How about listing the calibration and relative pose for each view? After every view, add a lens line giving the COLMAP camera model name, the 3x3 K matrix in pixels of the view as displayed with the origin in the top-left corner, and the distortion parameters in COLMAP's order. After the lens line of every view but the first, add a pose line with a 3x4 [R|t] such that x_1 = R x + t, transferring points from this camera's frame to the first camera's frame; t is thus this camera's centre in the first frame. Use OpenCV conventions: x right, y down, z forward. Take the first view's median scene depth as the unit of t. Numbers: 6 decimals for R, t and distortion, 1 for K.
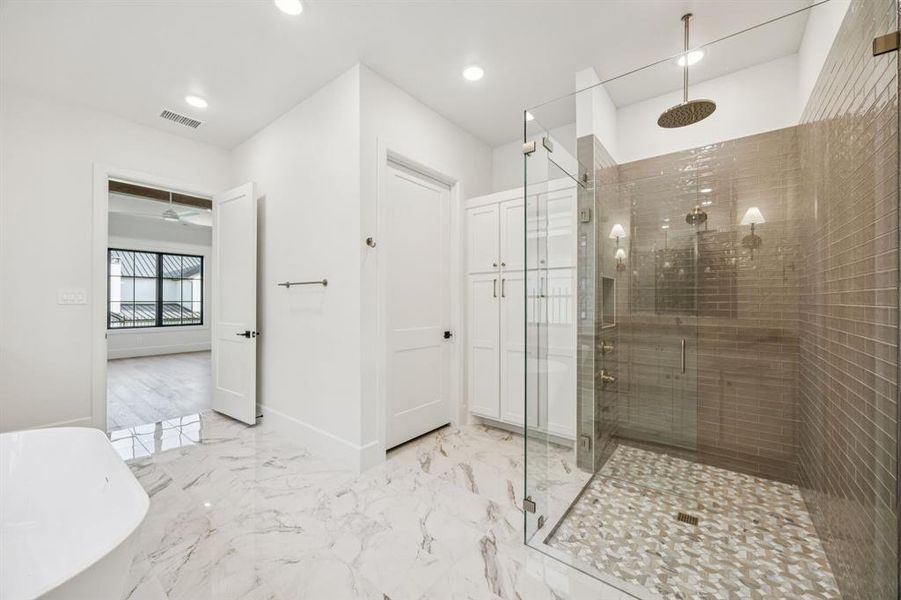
lens RADIAL K [[350.4, 0, 450.5], [0, 350.4, 300.0], [0, 0, 1]] dist [-0.000194, -0.000020]
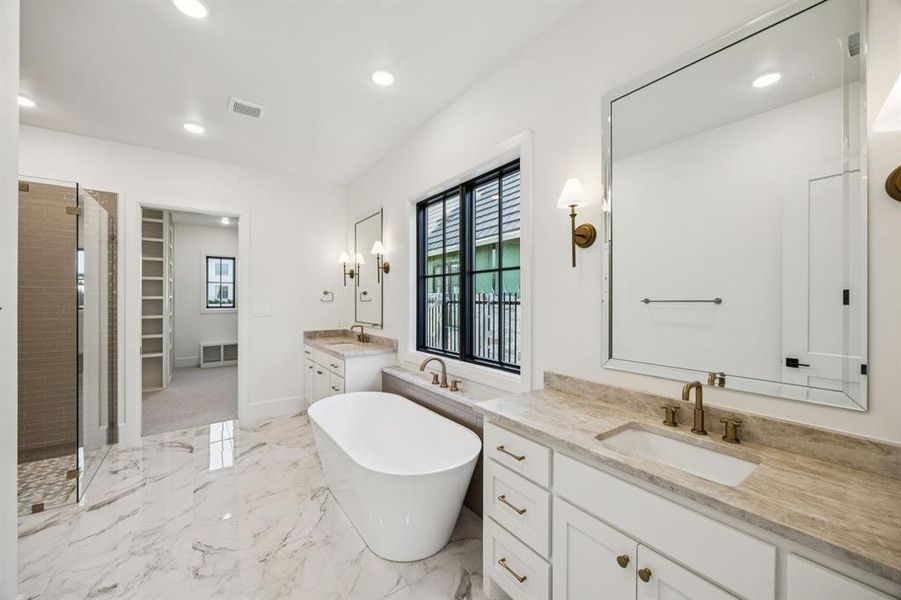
lens RADIAL K [[350.4, 0, 450.5], [0, 350.4, 300.0], [0, 0, 1]] dist [-0.000194, -0.000020]
pose [[-0.960837, -0.006799, 0.277029, -1.542529], [-0.005524, 0.999970, 0.005384, -0.100012], [-0.277058, 0.003643, -0.960846, 1.905442]]
